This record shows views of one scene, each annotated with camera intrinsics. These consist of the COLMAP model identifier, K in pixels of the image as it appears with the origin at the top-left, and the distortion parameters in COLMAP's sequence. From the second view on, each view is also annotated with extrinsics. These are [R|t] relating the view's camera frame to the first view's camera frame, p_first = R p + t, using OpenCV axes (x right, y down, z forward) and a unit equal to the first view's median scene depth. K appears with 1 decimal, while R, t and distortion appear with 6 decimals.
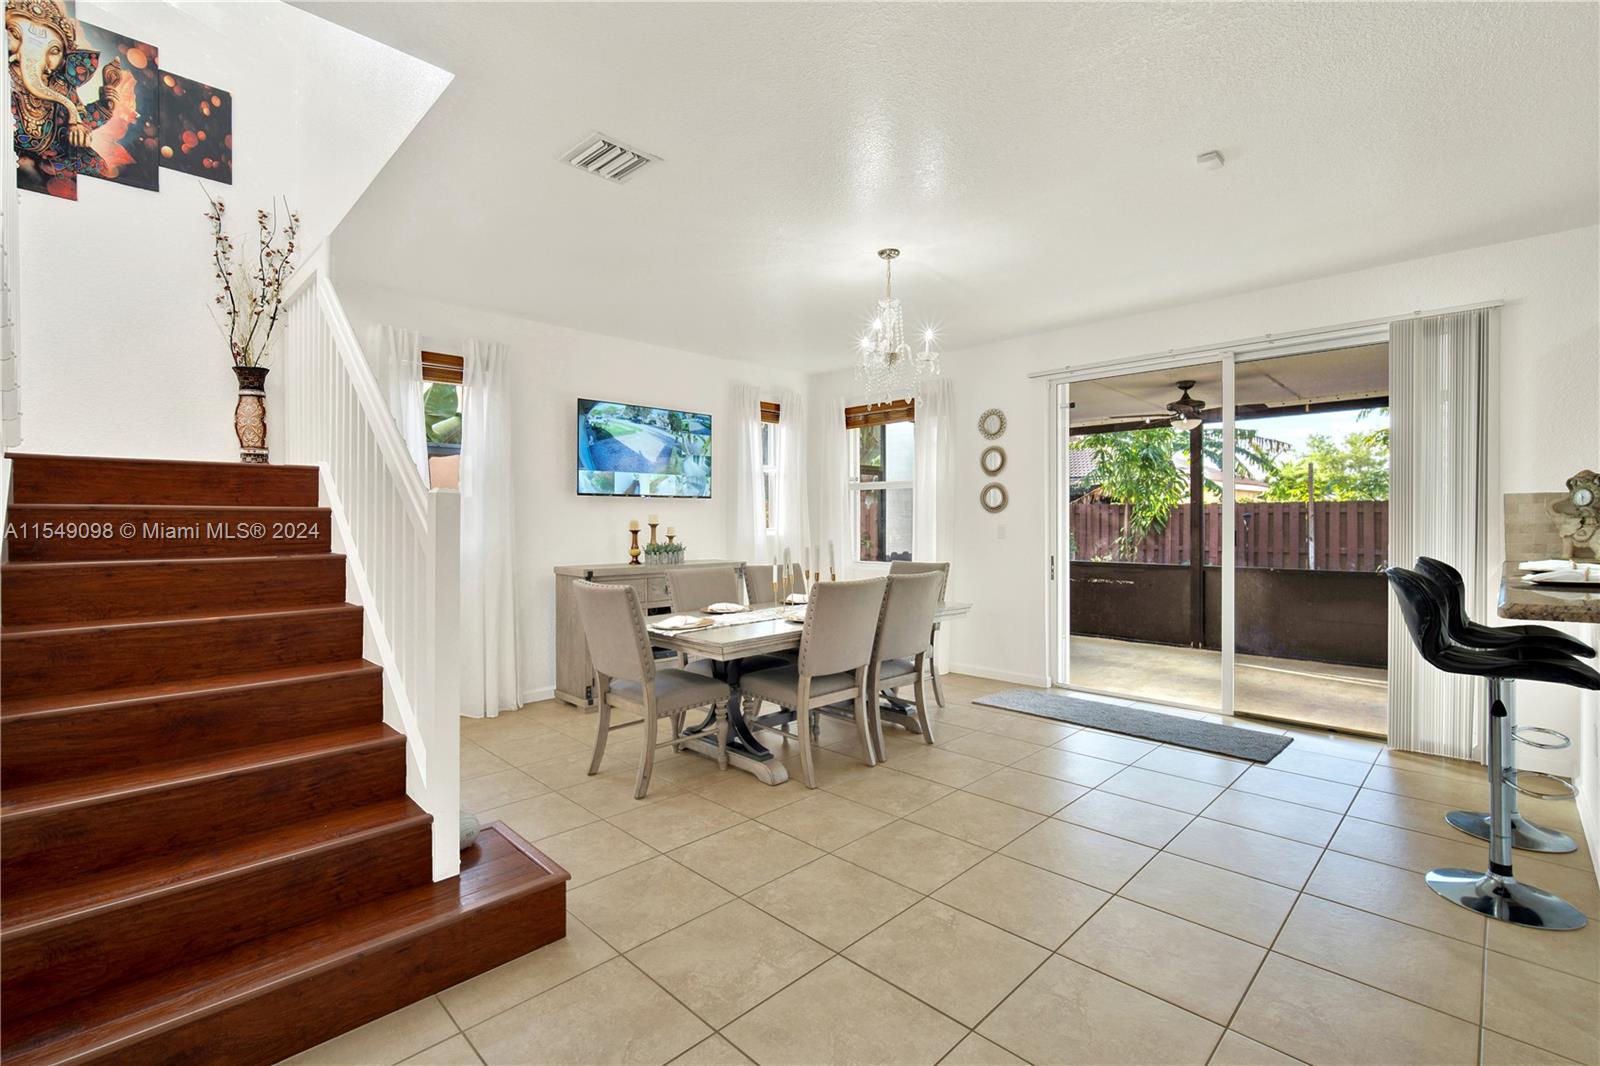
lens RADIAL K [[707.9, 0, 799.9], [0, 707.9, 524.7], [0, 0, 1]] dist [-0.014632, 0.005618]
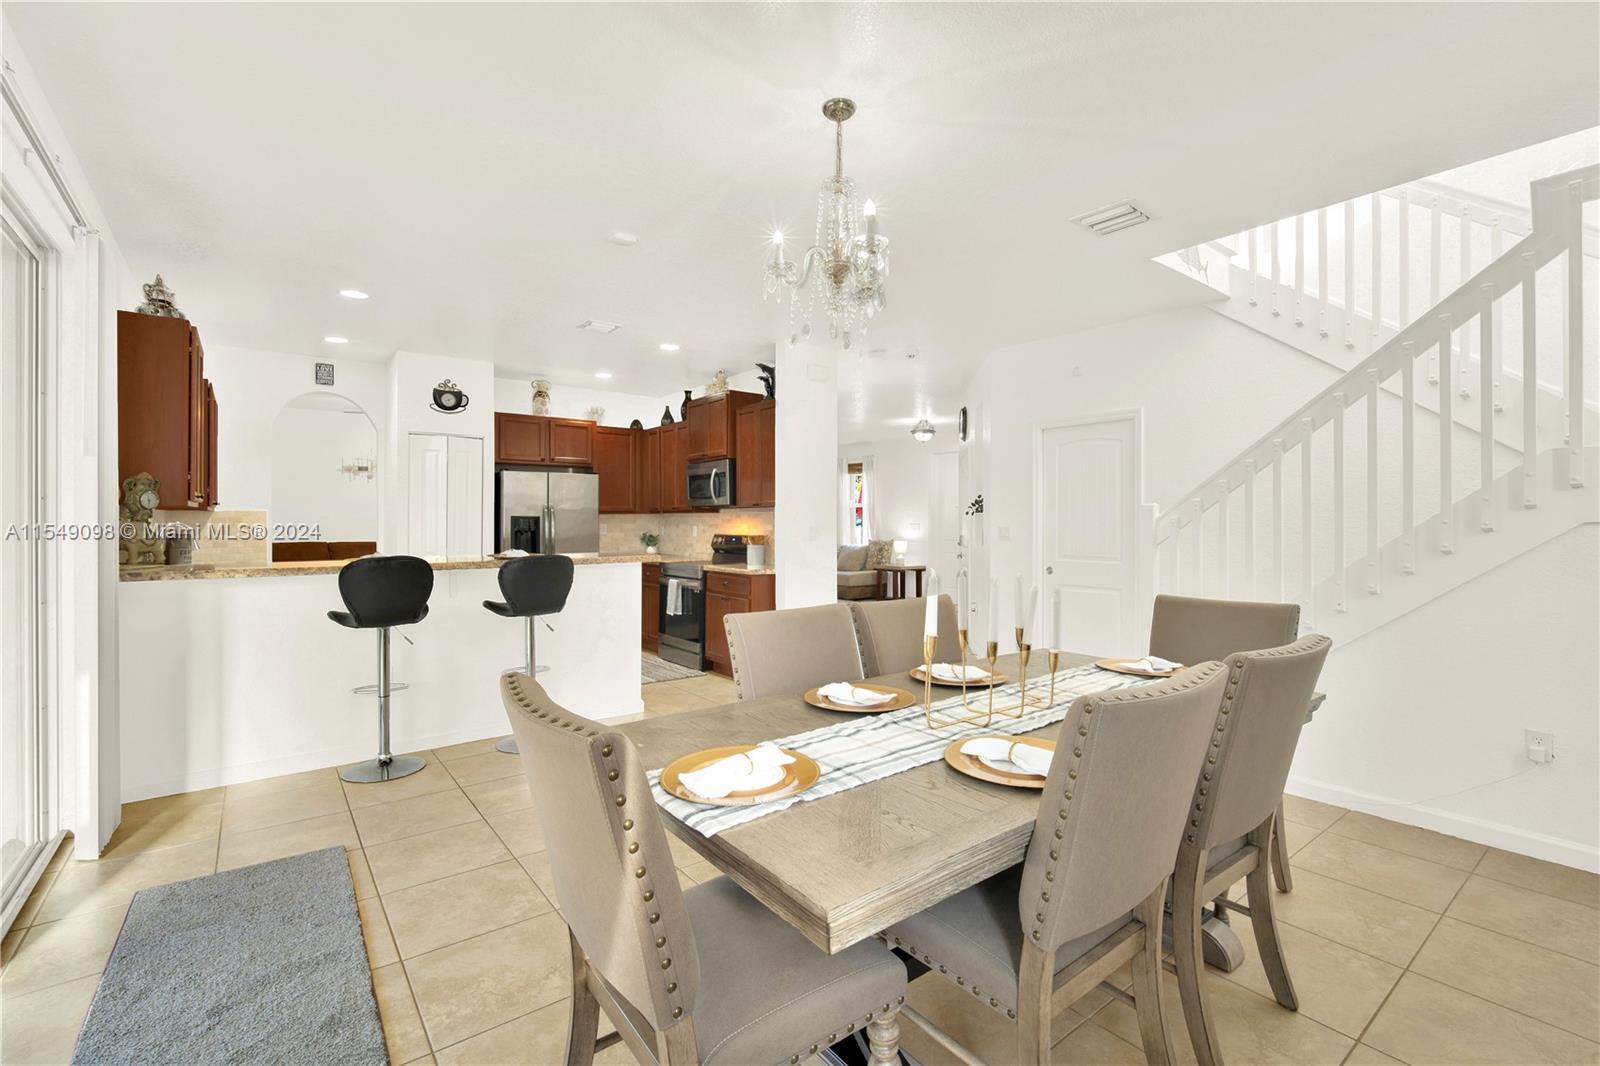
lens RADIAL K [[707.9, 0, 799.9], [0, 707.9, 524.7], [0, 0, 1]] dist [-0.014632, 0.005618]
pose [[-0.992266, 0.003351, 0.124087, 0.062416], [0.004369, 0.999959, 0.007930, -0.005857], [-0.124055, 0.008411, -0.992240, 1.184872]]
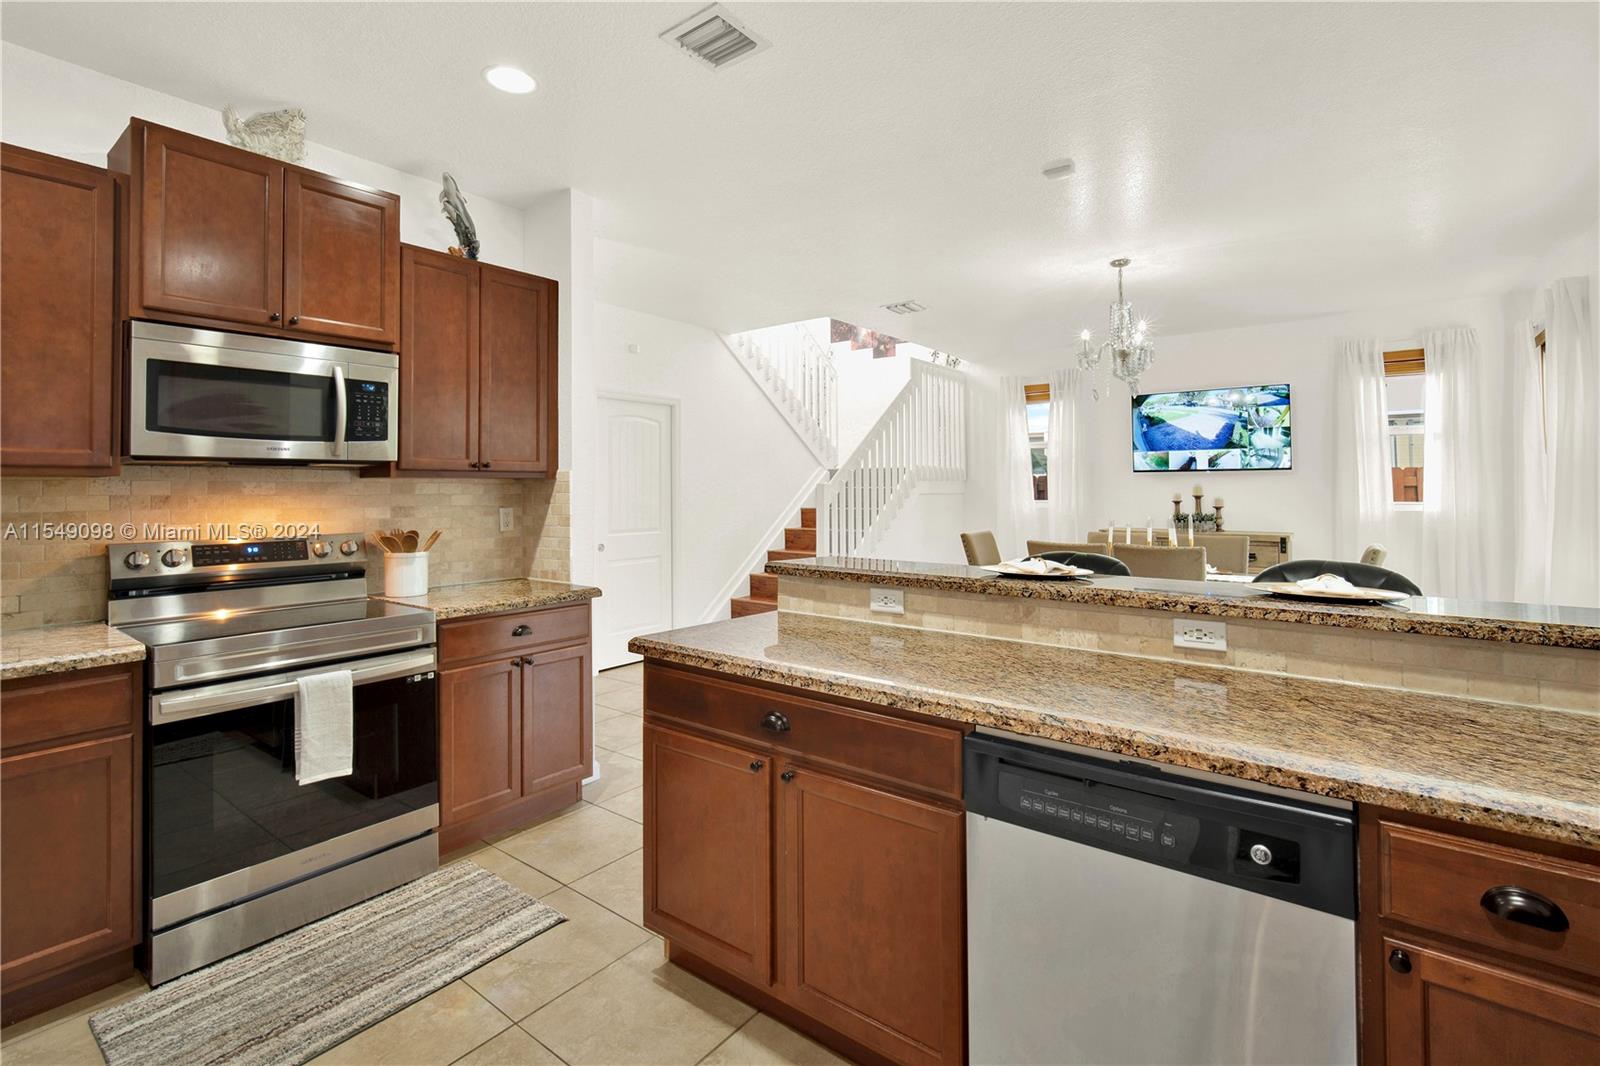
lens RADIAL K [[734.7, 0, 794.2], [0, 734.7, 477.1], [0, 0, 1]] dist [-0.001188, -0.000018]
pose [[0.131644, -0.014589, -0.991190, 0.892433], [-0.002040, 0.999886, -0.014988, -0.012225], [0.991295, 0.003995, 0.131599, 0.225349]]
